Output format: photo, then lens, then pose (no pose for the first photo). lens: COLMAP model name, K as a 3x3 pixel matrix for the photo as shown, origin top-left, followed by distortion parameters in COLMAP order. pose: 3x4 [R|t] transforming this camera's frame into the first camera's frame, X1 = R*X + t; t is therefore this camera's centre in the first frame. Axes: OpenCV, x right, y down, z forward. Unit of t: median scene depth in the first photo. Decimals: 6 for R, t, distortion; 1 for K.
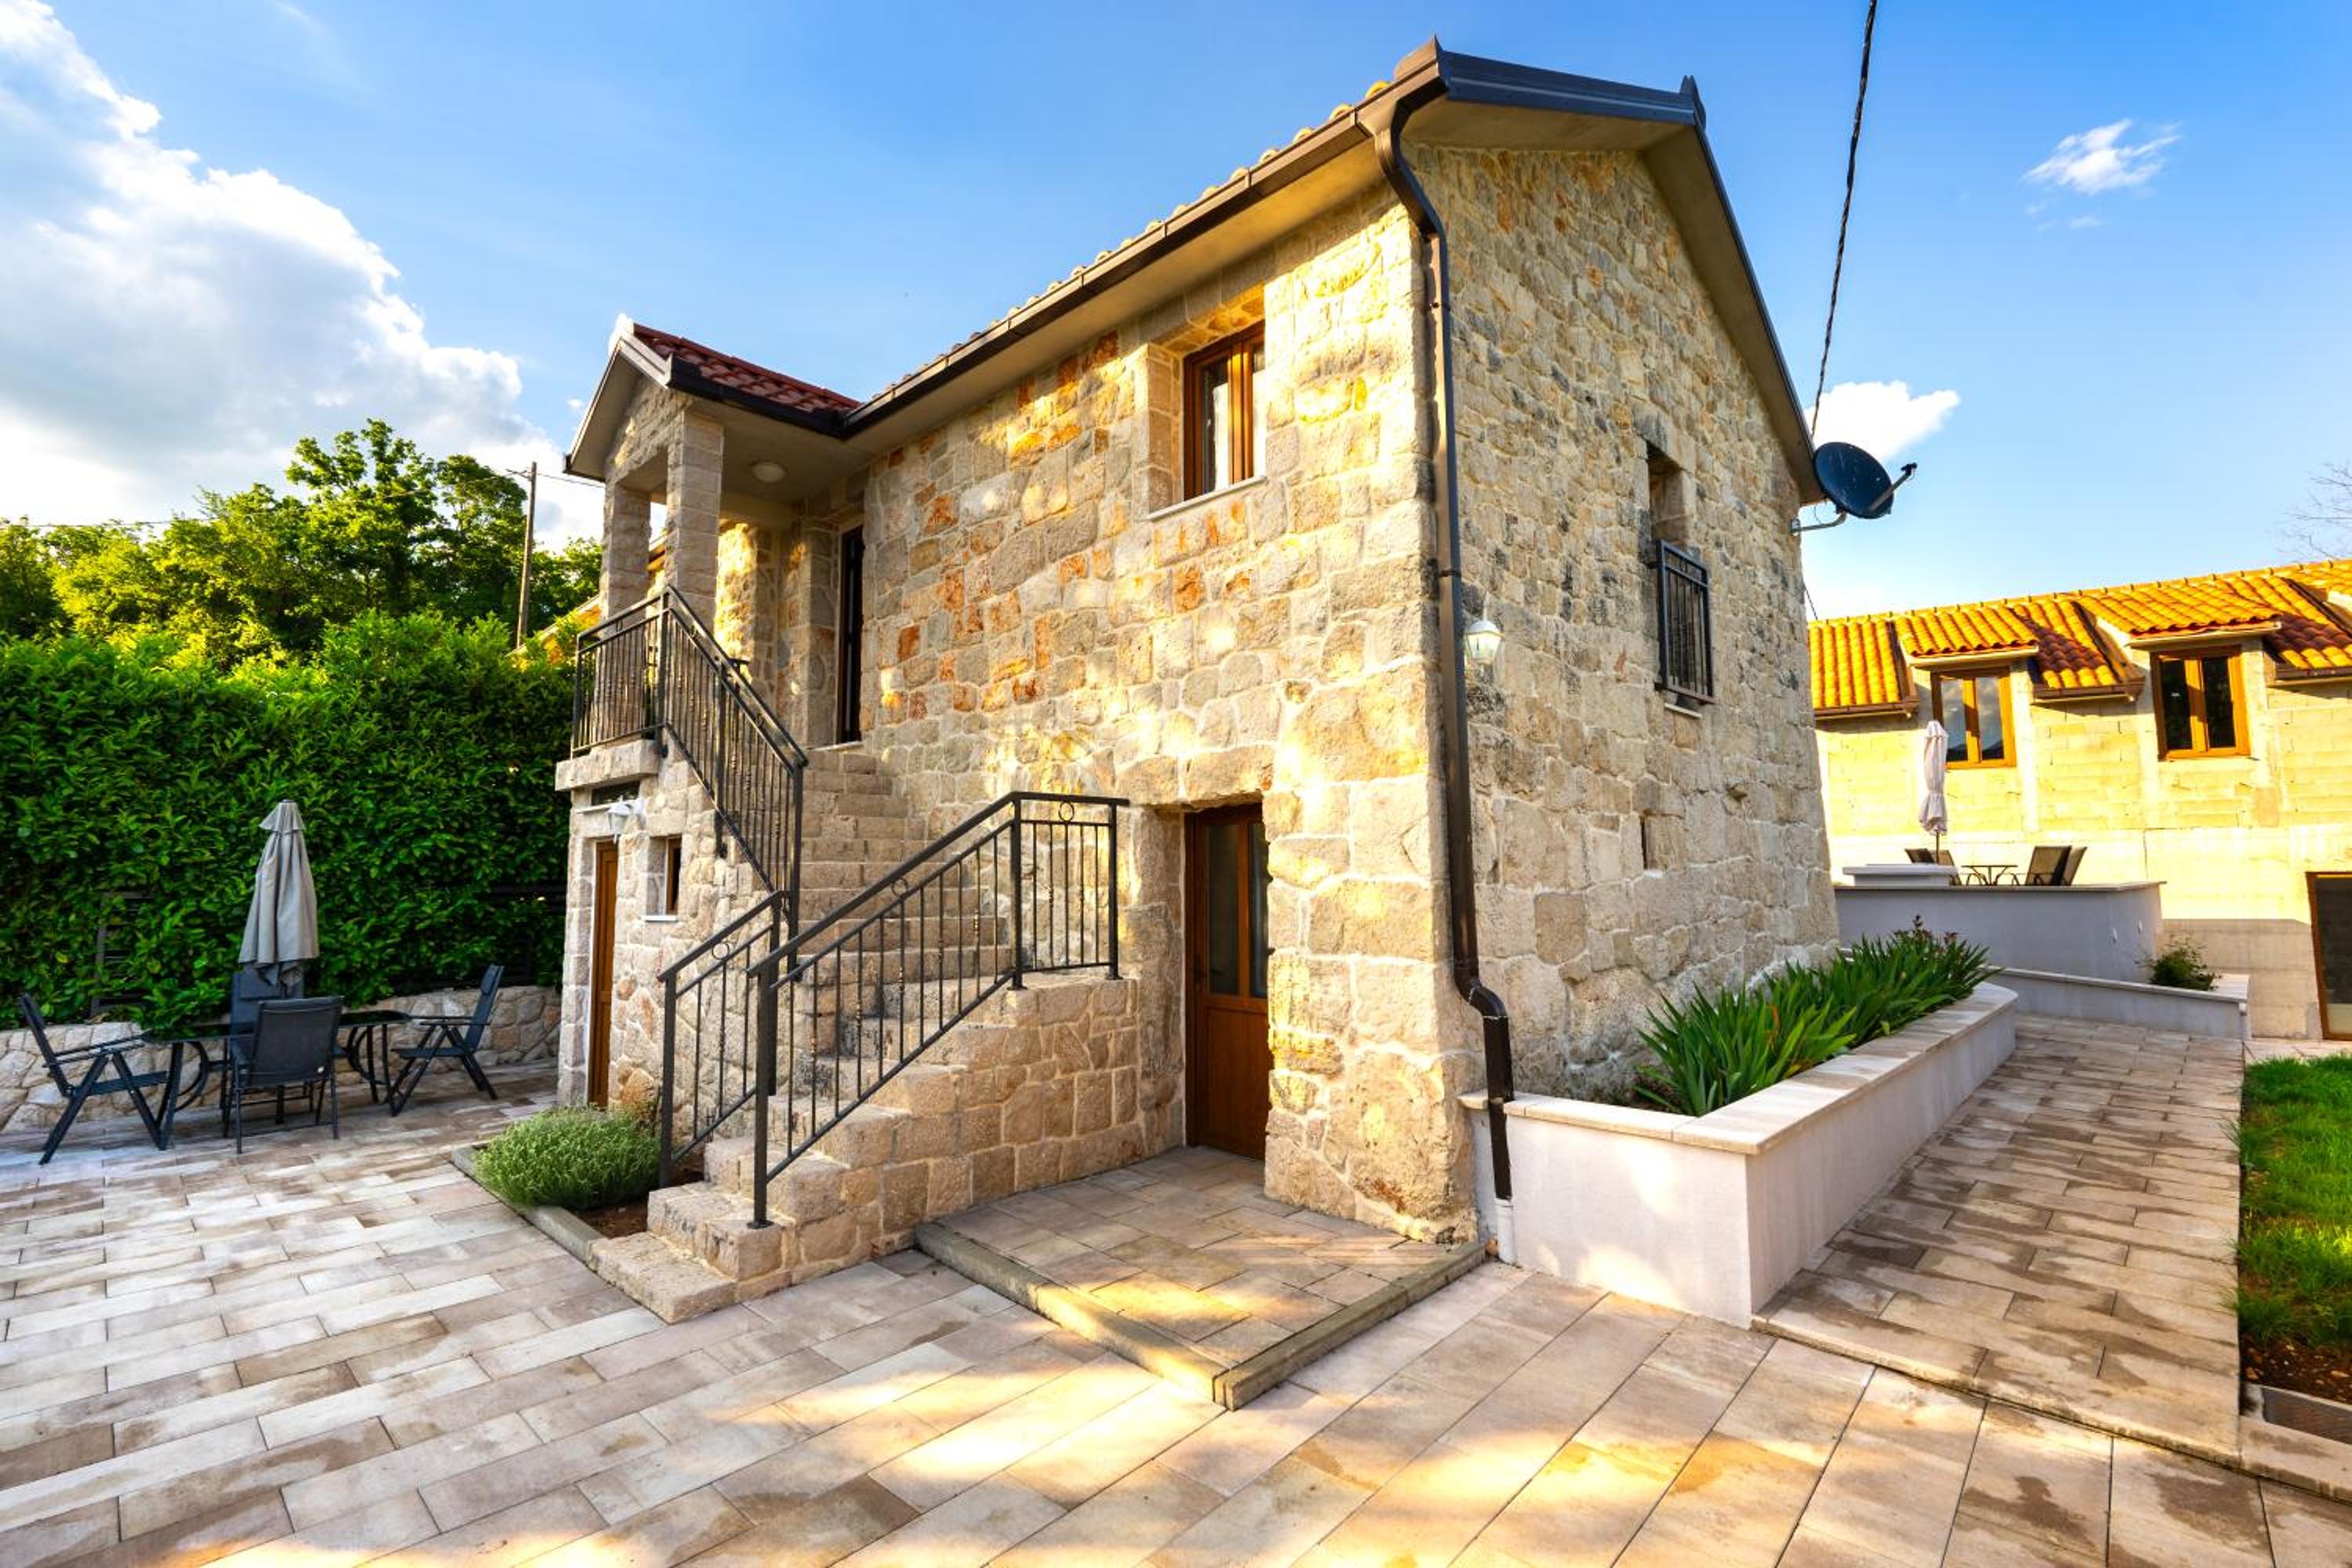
lens RADIAL K [[1028.4, 0, 1177.1], [0, 1028.4, 789.2], [0, 0, 1]] dist [-0.009105, 0.001588]
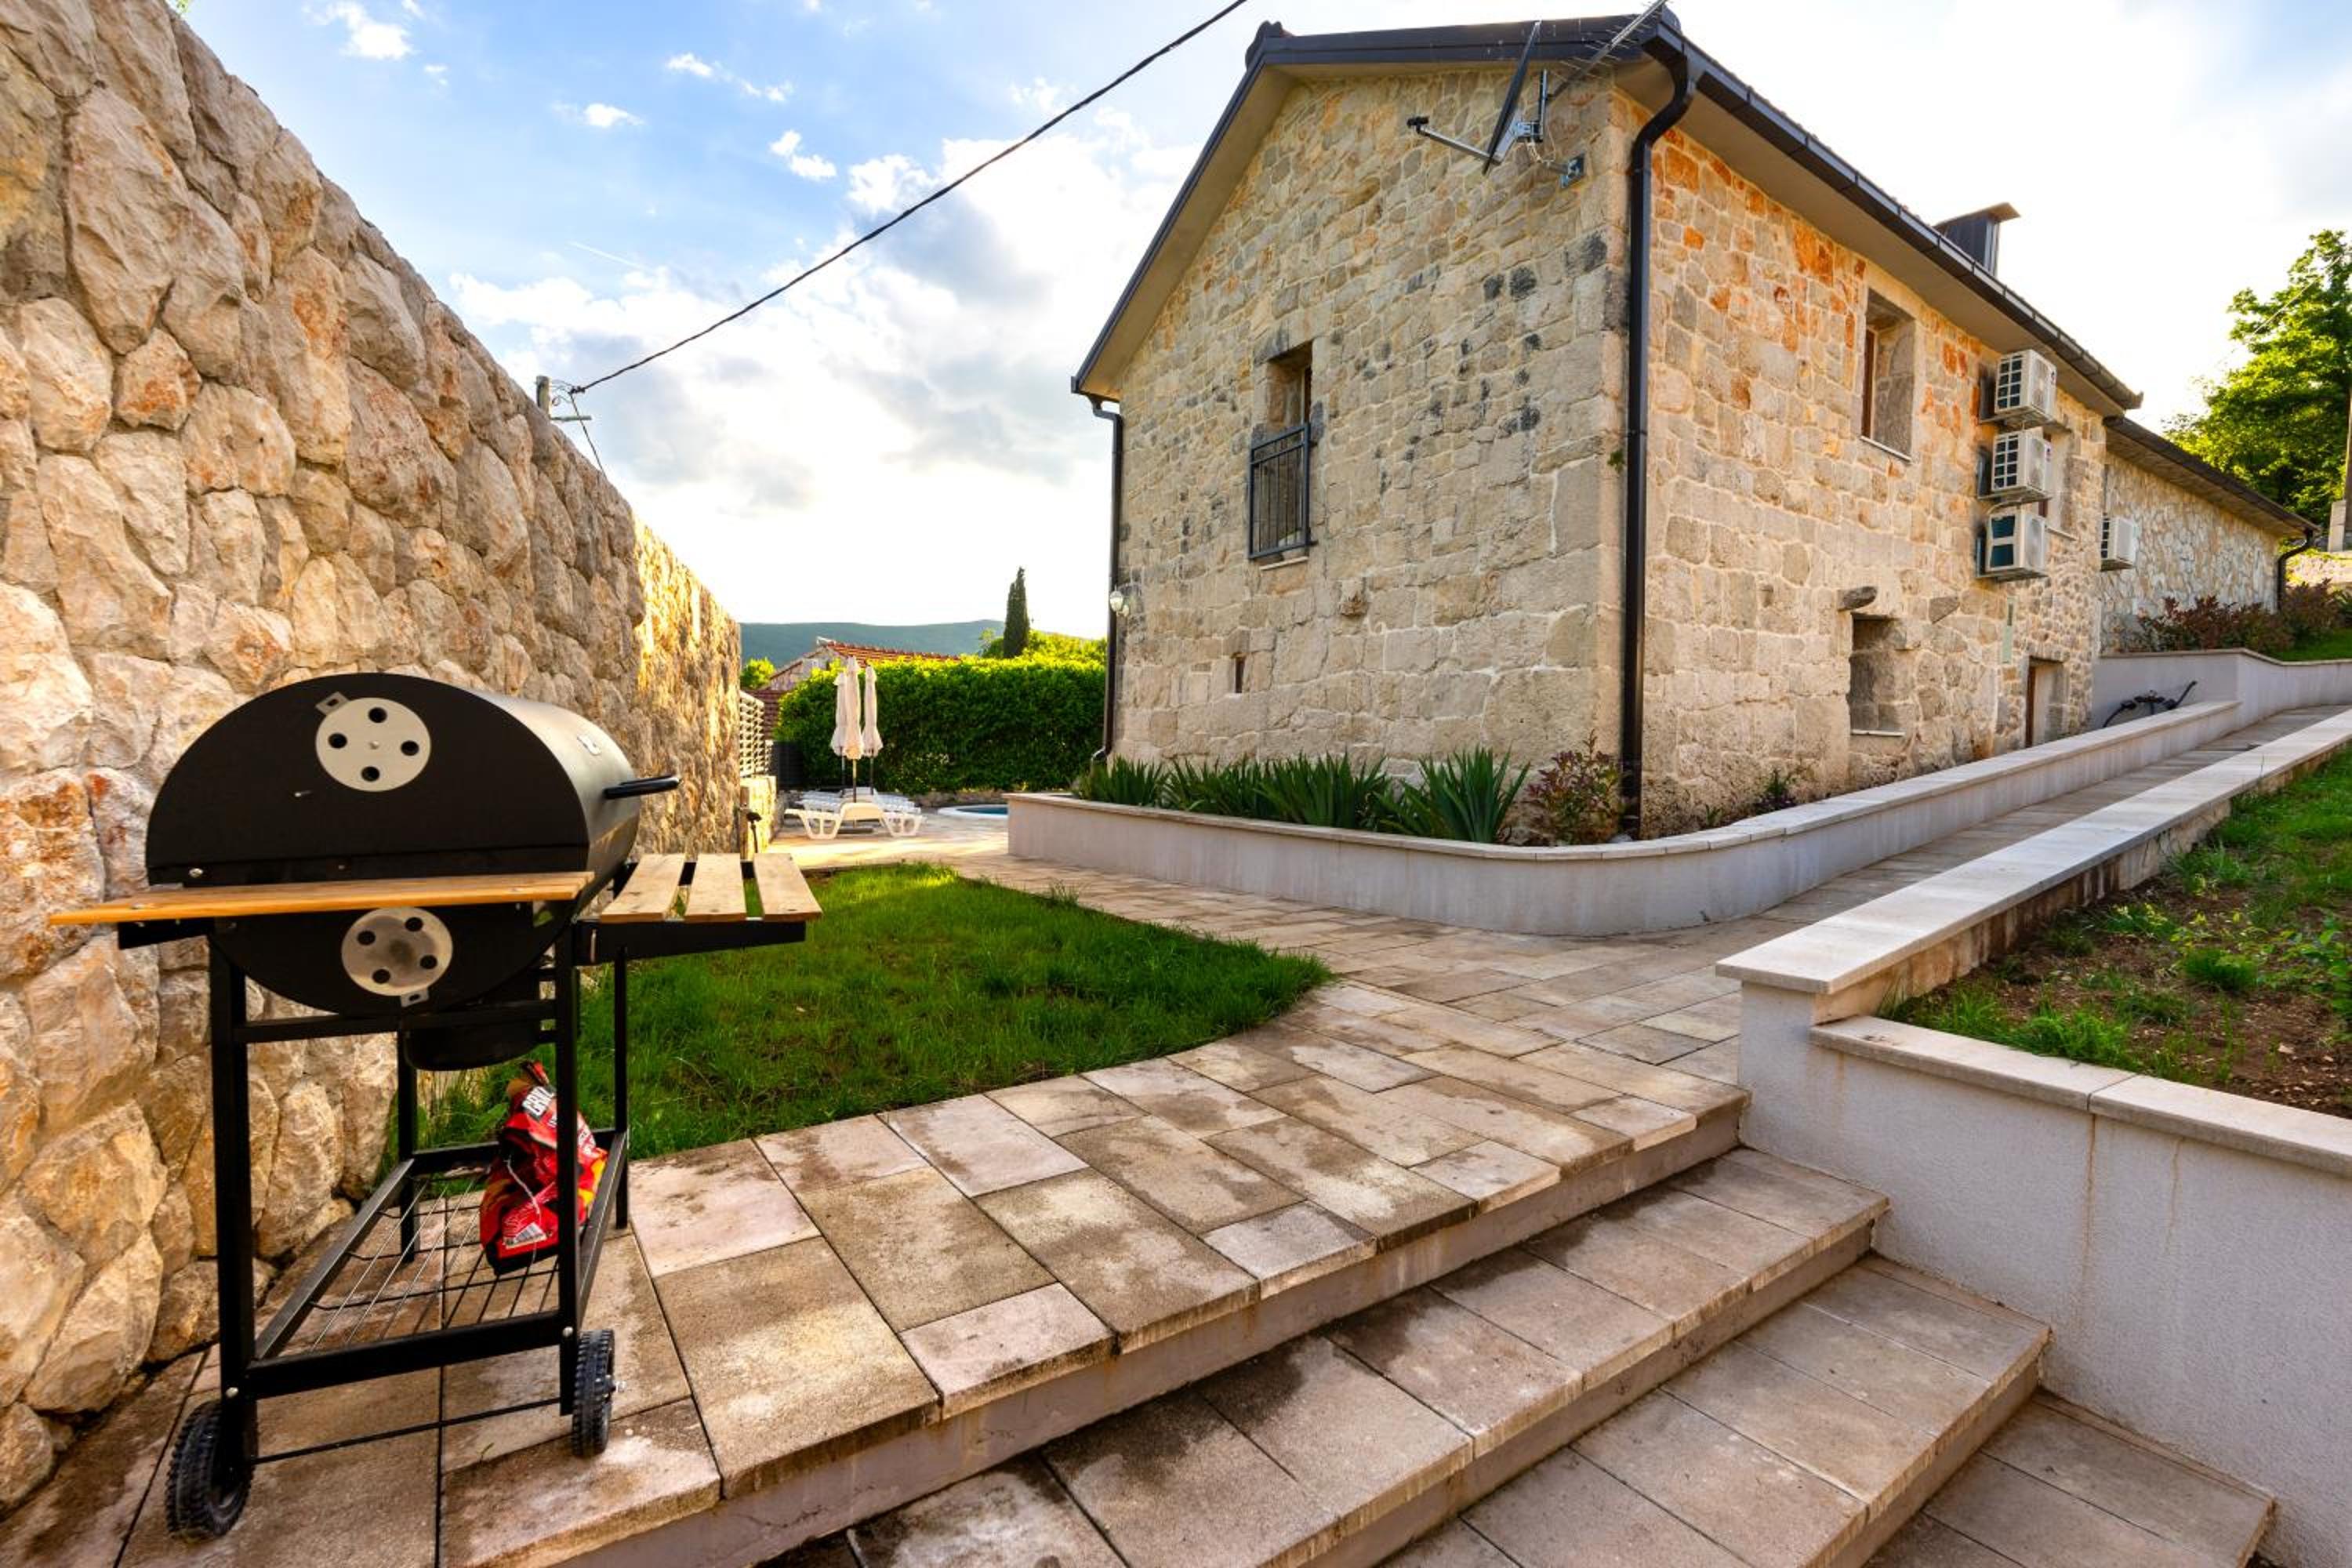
lens RADIAL K [[1028.4, 0, 1179.9], [0, 1028.4, 785.8], [0, 0, 1]] dist [-0.009105, 0.001588]
pose [[-0.215945, 0.037709, -0.975677, 2.147294], [0.071391, 0.997189, 0.022739, 0.191764], [0.973792, -0.064744, -0.218030, 1.381991]]
